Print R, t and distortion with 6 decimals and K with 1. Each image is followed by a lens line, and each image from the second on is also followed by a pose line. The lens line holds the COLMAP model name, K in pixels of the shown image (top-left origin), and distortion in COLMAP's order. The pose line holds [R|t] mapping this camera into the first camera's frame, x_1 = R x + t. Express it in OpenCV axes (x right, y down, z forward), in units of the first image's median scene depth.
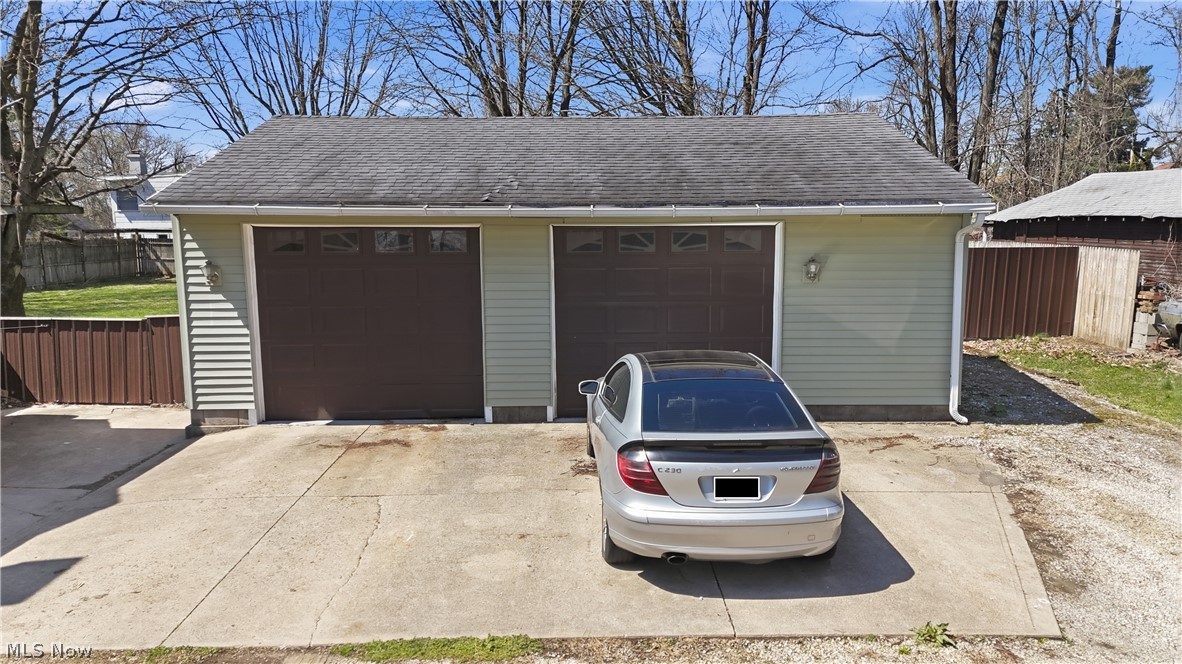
lens RADIAL K [[871.2, 0, 587.0], [0, 871.2, 335.4], [0, 0, 1]] dist [0.036691, -0.012733]
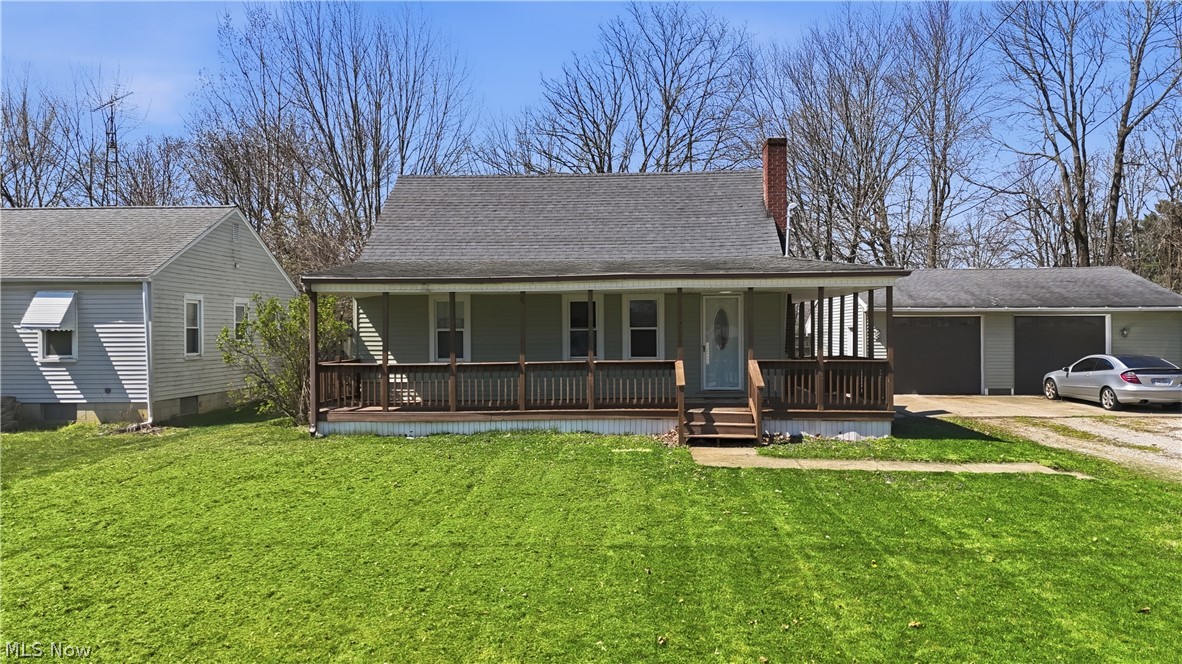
lens RADIAL K [[871.2, 0, 589.9], [0, 871.2, 327.6], [0, 0, 1]] dist [0.036691, -0.012733]
pose [[0.998498, 0.001160, -0.054775, -1.116242], [-0.008662, 0.990545, -0.136911, 0.264596], [0.054099, 0.137180, 0.989068, -1.562728]]
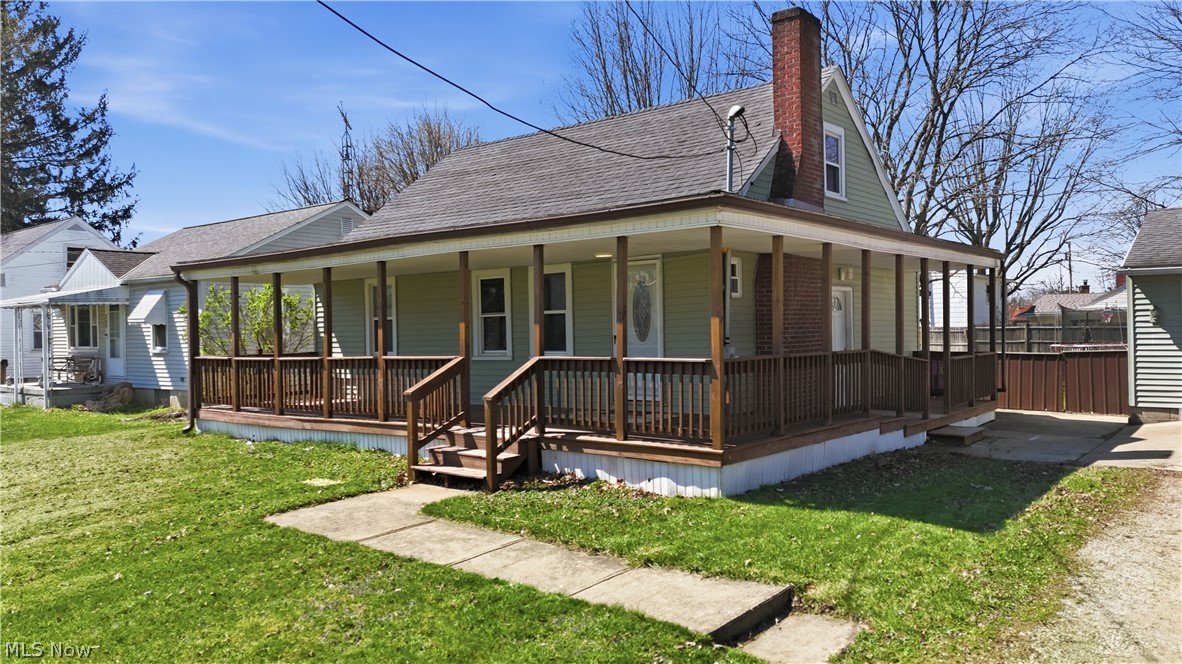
lens RADIAL K [[871.2, 0, 589.0], [0, 871.2, 337.1], [0, 0, 1]] dist [0.036691, -0.012733]
pose [[0.779487, -0.001563, -0.626416, -0.232712], [-0.071806, 0.993182, -0.091831, 0.171682], [0.622289, 0.116562, 0.774060, -0.743633]]
